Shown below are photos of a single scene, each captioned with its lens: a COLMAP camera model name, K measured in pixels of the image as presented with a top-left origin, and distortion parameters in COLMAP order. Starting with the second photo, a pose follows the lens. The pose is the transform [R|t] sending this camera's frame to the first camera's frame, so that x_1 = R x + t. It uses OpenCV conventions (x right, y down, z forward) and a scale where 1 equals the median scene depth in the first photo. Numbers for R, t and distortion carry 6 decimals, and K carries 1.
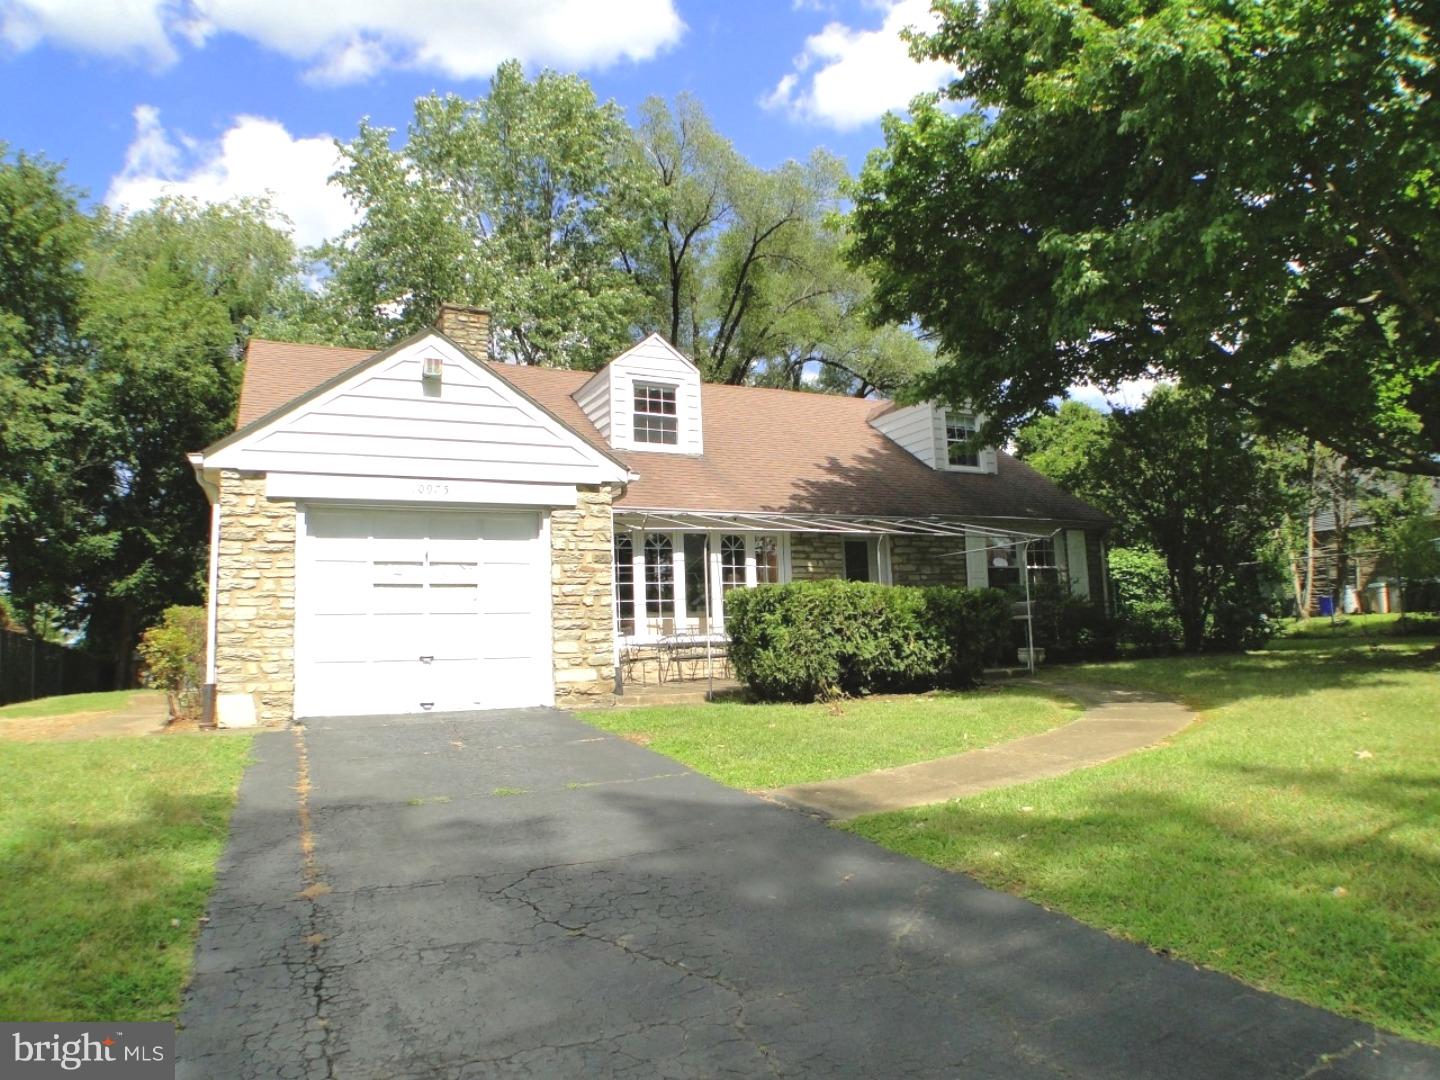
lens RADIAL K [[943.0, 0, 720.0], [0, 943.0, 540.0], [0, 0, 1]] dist [-0.119177, 0.016398]
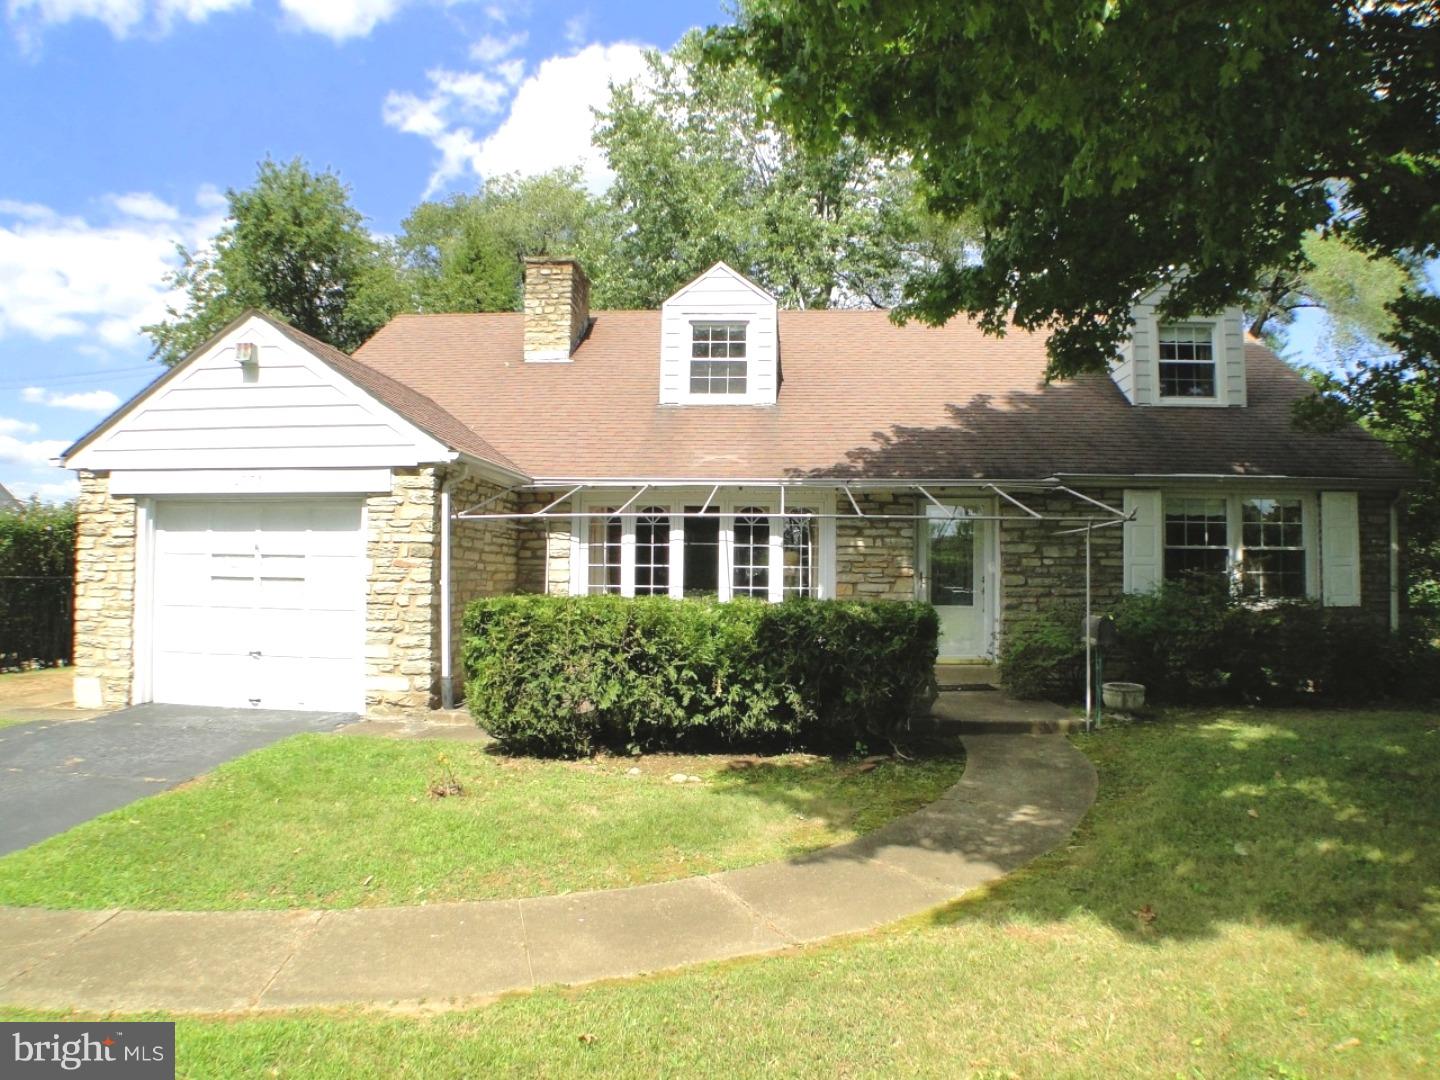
lens RADIAL K [[943.0, 0, 720.0], [0, 943.0, 540.0], [0, 0, 1]] dist [-0.119177, 0.016398]
pose [[0.859458, 0.019827, -0.510822, 0.558071], [0.018467, 0.997391, 0.069783, -0.046773], [0.510873, -0.069409, 0.856850, 0.410910]]
